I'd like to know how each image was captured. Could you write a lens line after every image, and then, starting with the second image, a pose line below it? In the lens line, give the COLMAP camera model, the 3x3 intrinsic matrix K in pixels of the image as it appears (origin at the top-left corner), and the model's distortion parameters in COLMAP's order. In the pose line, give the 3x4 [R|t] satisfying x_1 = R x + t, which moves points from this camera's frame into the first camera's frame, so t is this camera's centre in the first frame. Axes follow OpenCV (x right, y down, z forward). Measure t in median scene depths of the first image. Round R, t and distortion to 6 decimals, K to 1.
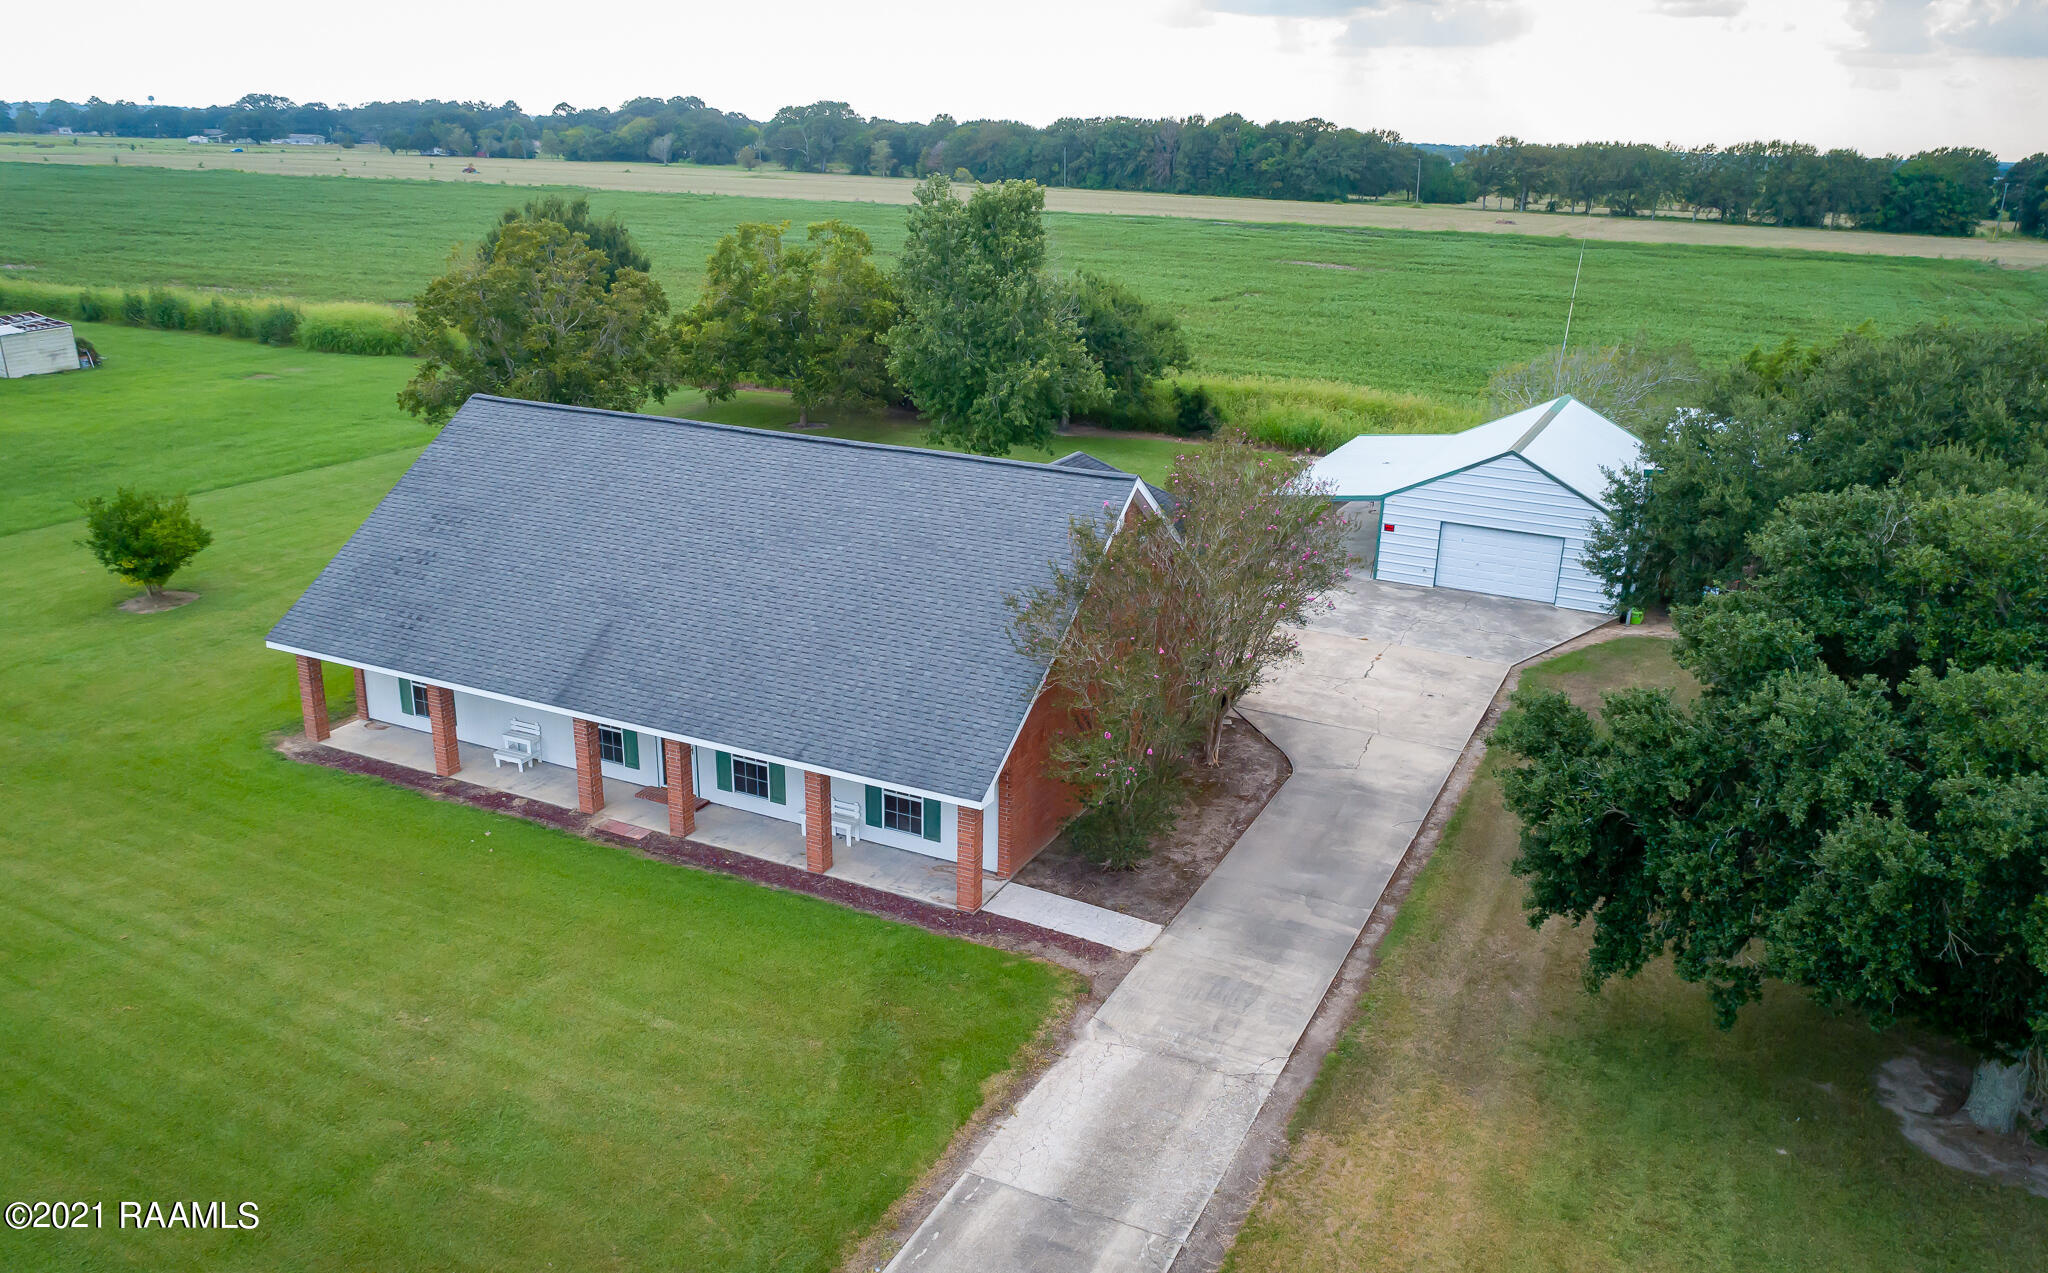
lens RADIAL K [[1530.3, 0, 1038.8], [0, 1530.3, 636.5], [0, 0, 1]] dist [-0.012282, 0.008197]
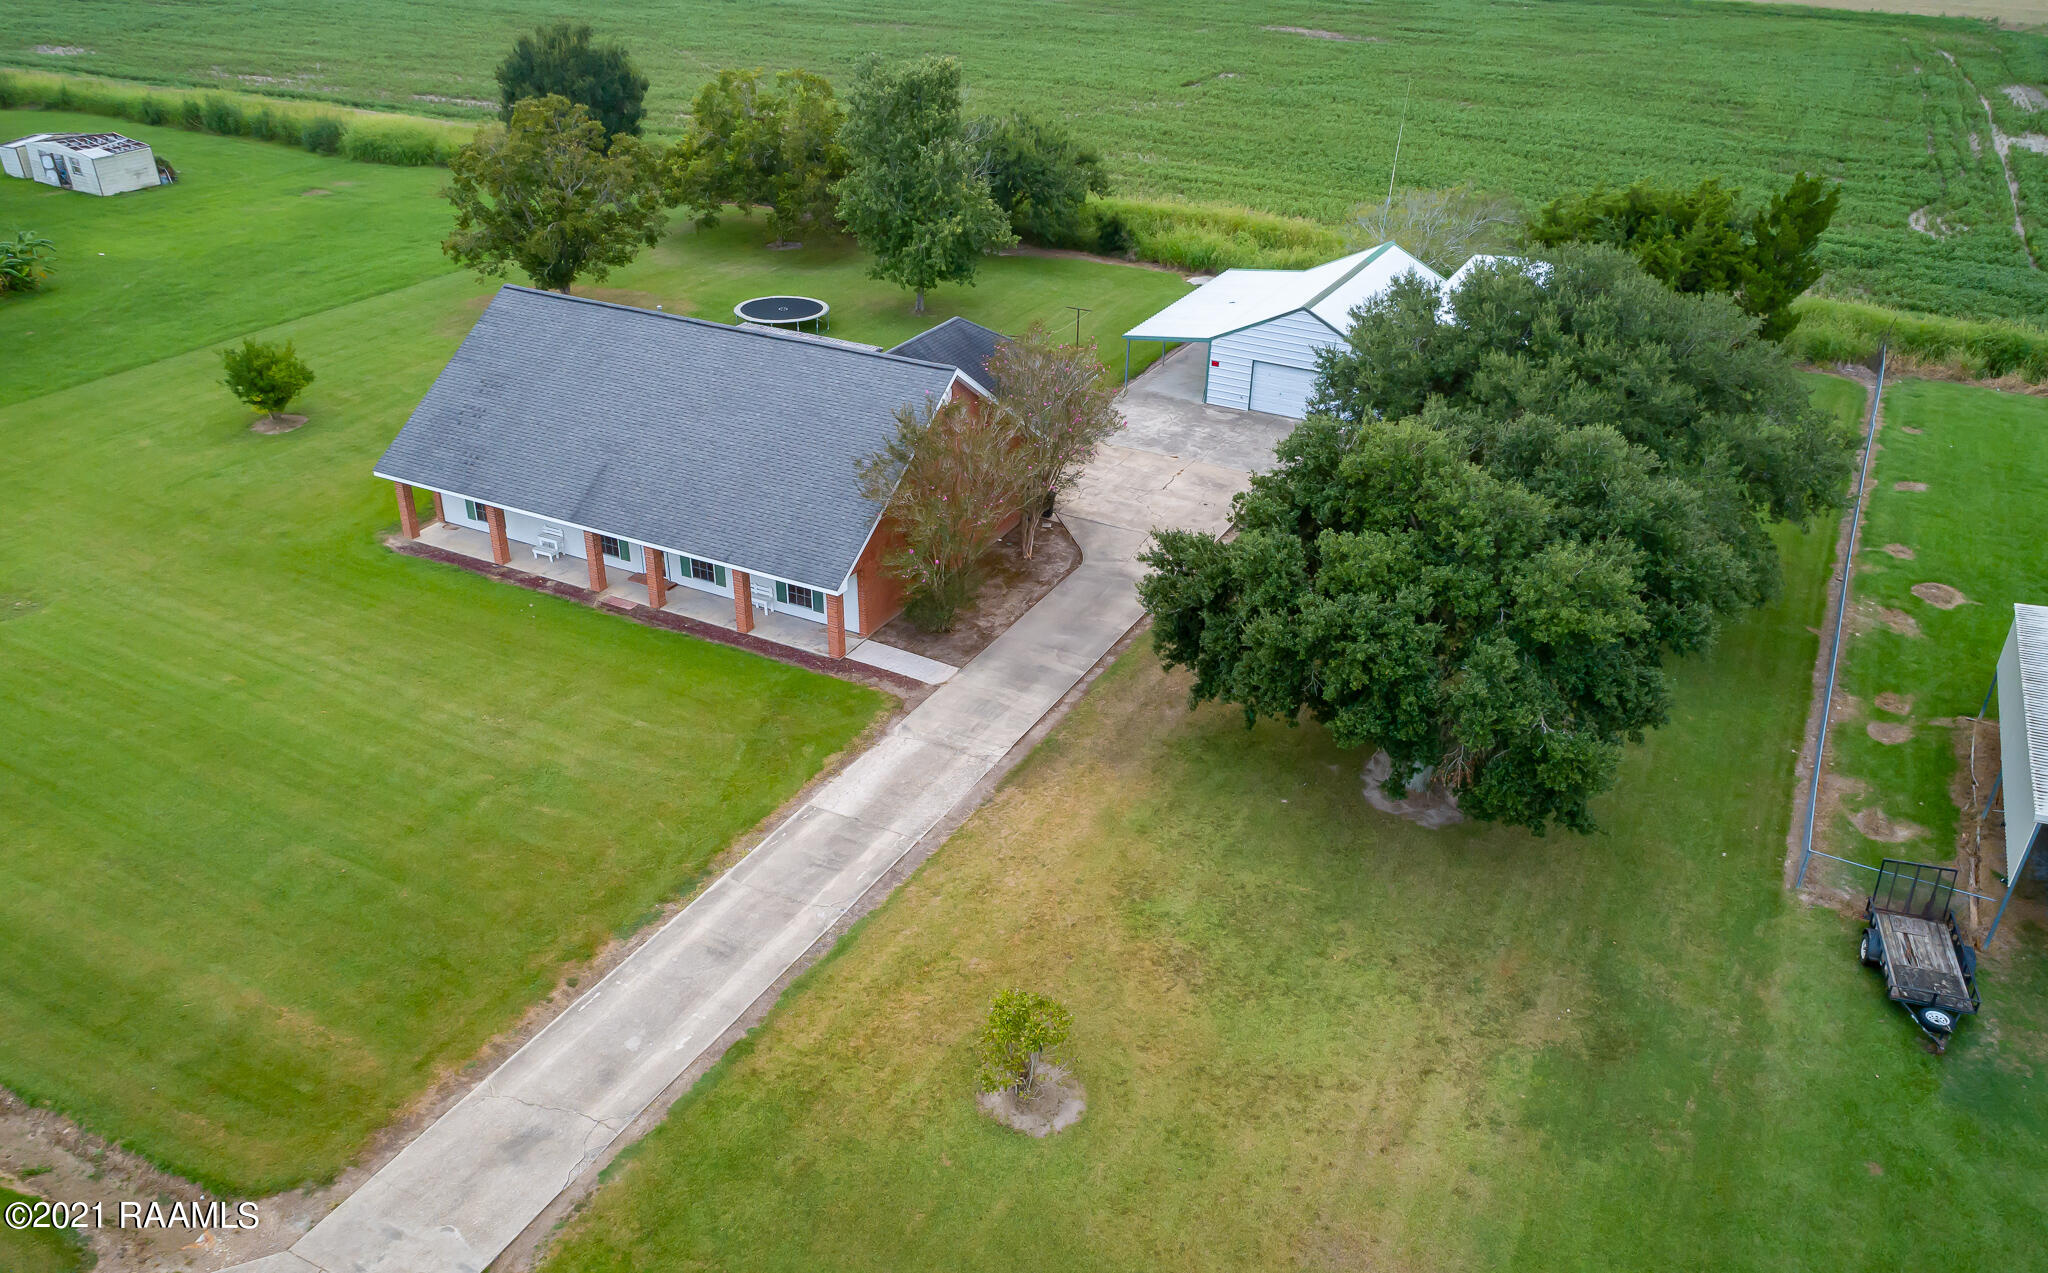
lens RADIAL K [[1530.3, 0, 1038.8], [0, 1530.3, 636.5], [0, 0, 1]] dist [-0.012282, 0.008197]
pose [[0.999699, 0.007799, -0.023273, 0.172983], [-0.003739, 0.985497, 0.169651, -0.096032], [0.024259, -0.169513, 0.985229, -0.472408]]
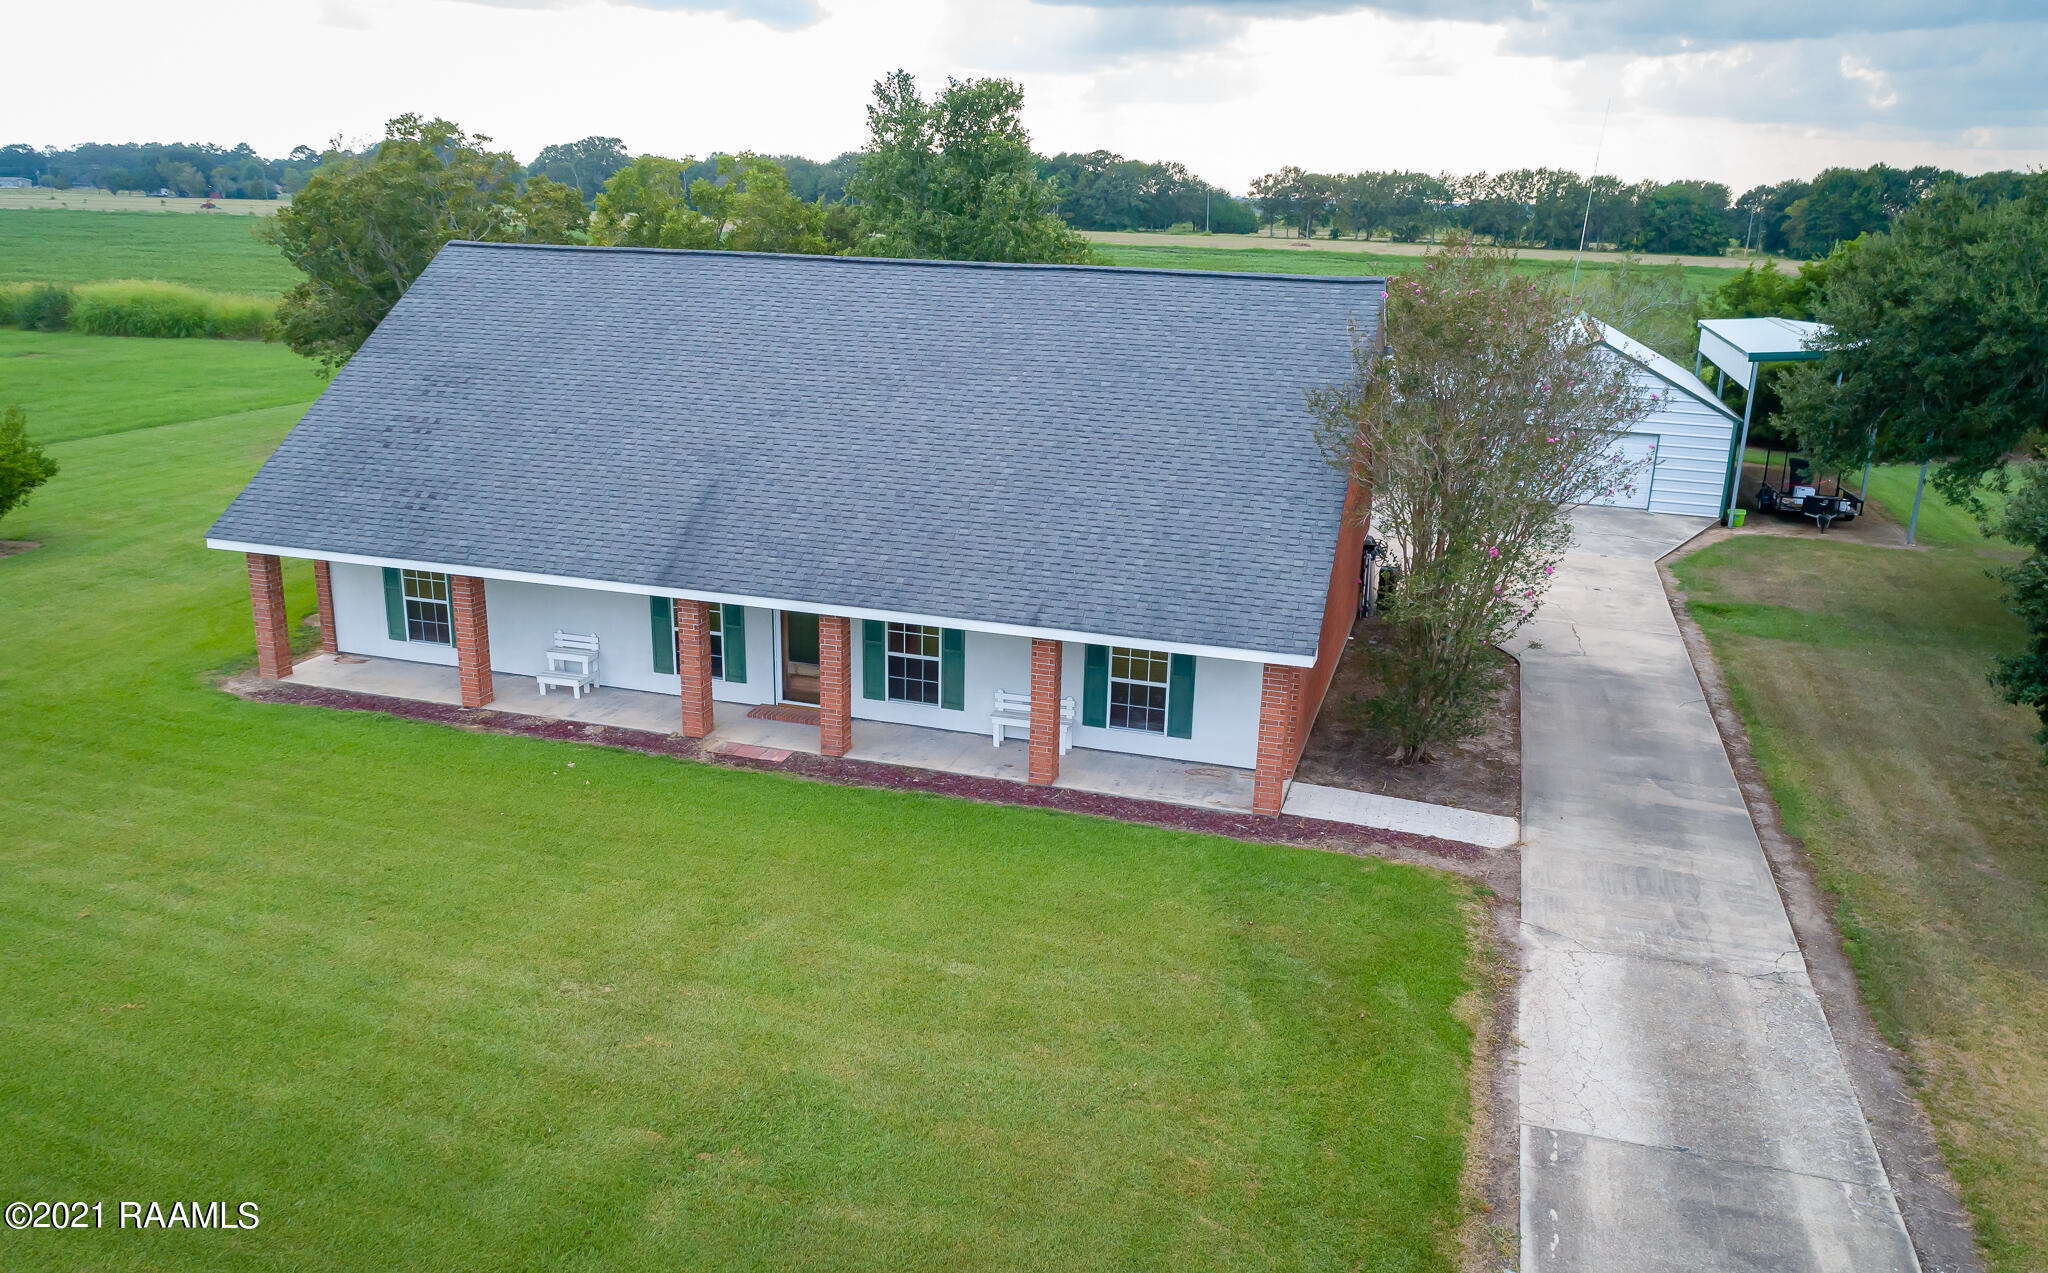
lens RADIAL K [[1530.3, 0, 1038.8], [0, 1530.3, 636.5], [0, 0, 1]] dist [-0.012282, 0.008197]
pose [[0.988647, -0.042214, 0.144208, -0.229695], [0.046833, 0.998488, -0.028785, 0.094013], [-0.142775, 0.035212, 0.989129, 0.230294]]
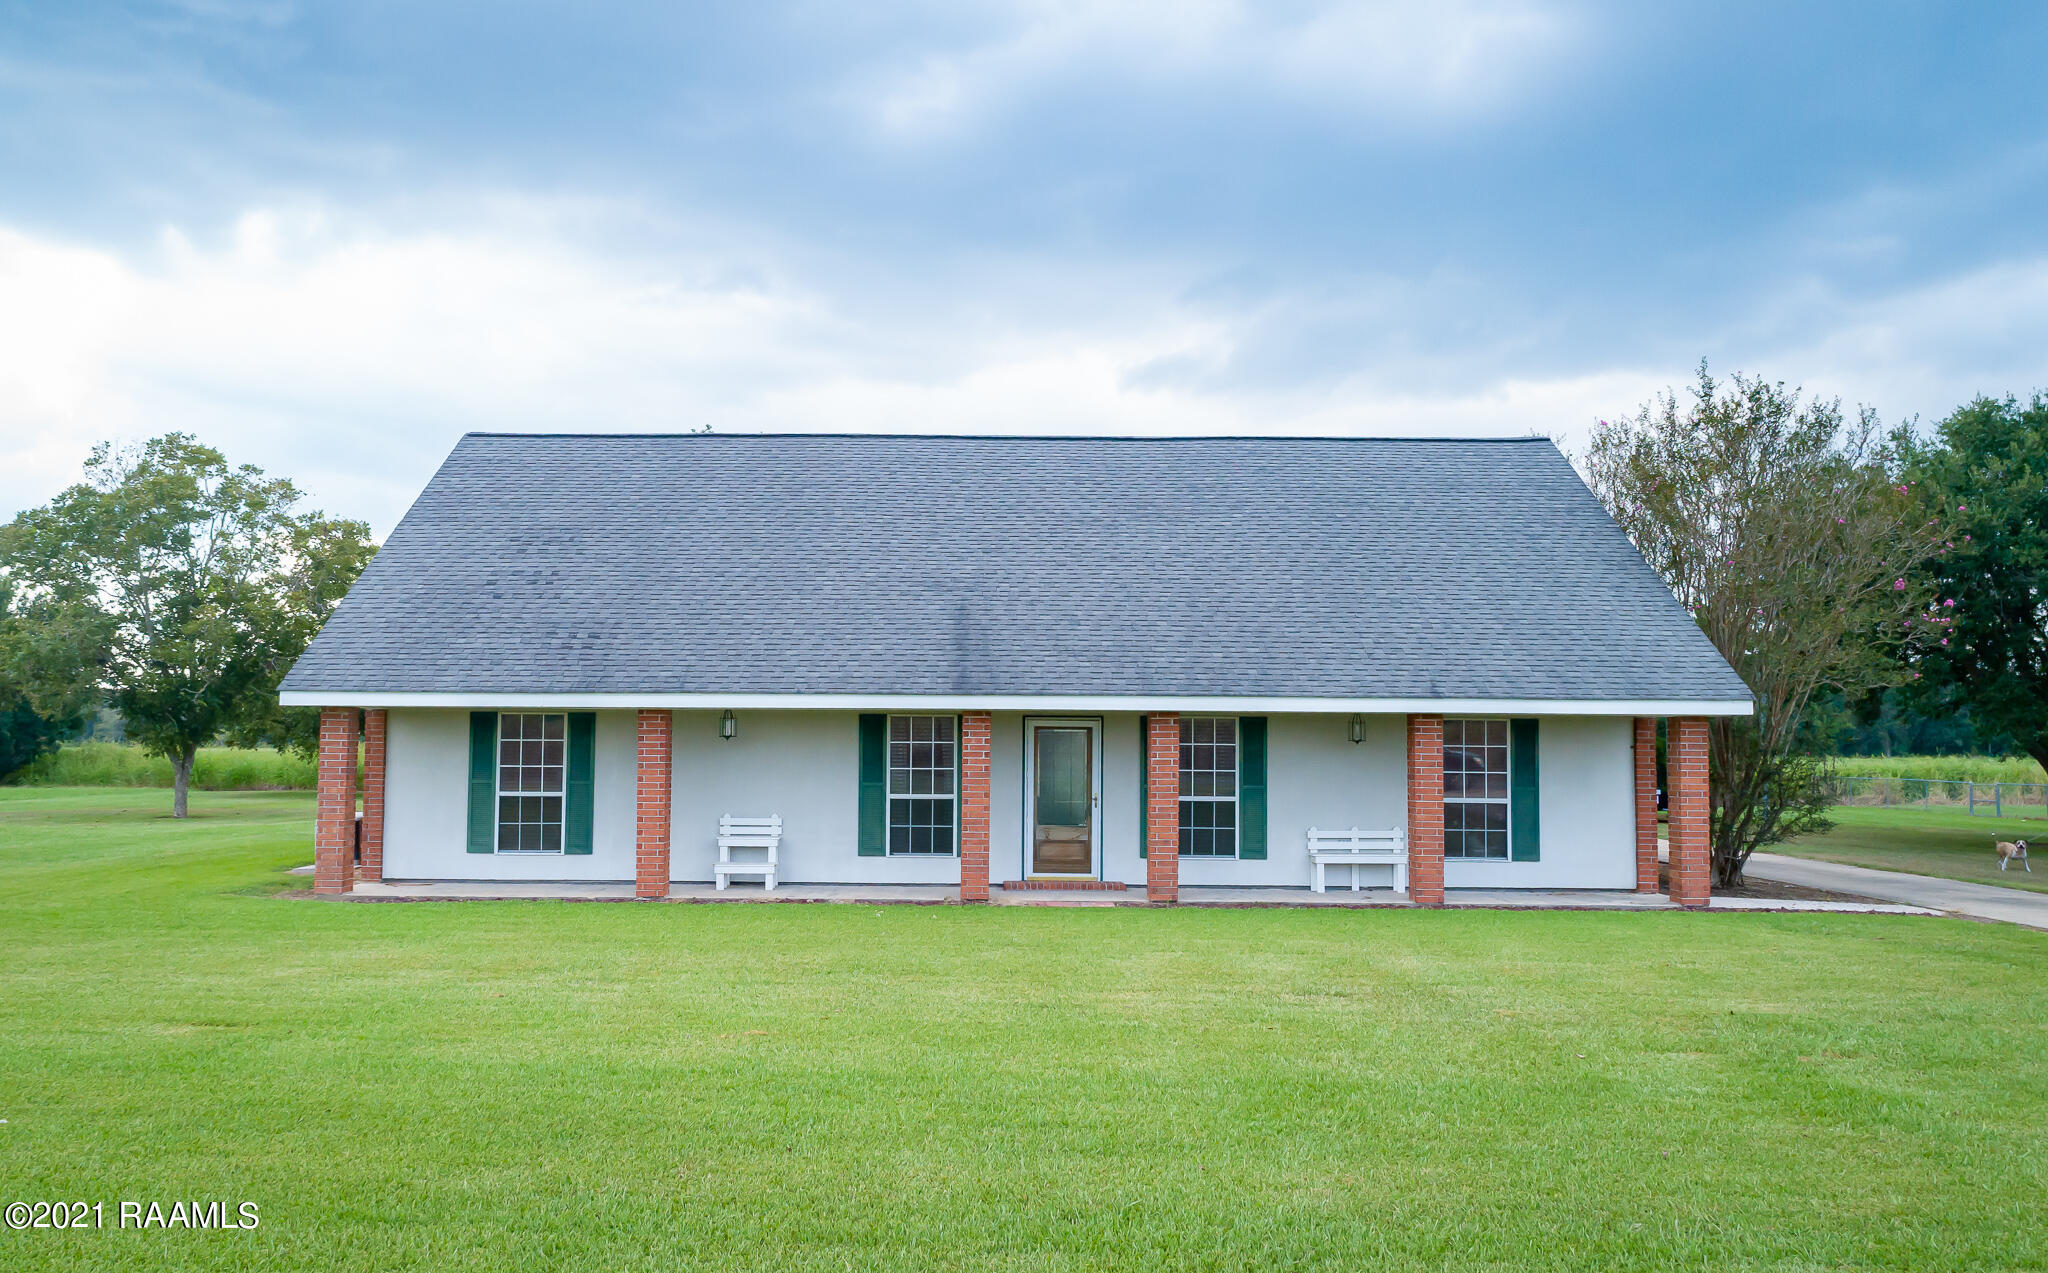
lens RADIAL K [[1585.5, 0, 960.0], [0, 1585.5, 630.9], [0, 0, 1]] dist [-0.009798, 0.004410]
pose [[0.908684, 0.010290, 0.417358, -0.548159], [0.146238, 0.928514, -0.341286, 0.223679], [-0.391035, 0.371155, 0.842221, 0.434407]]
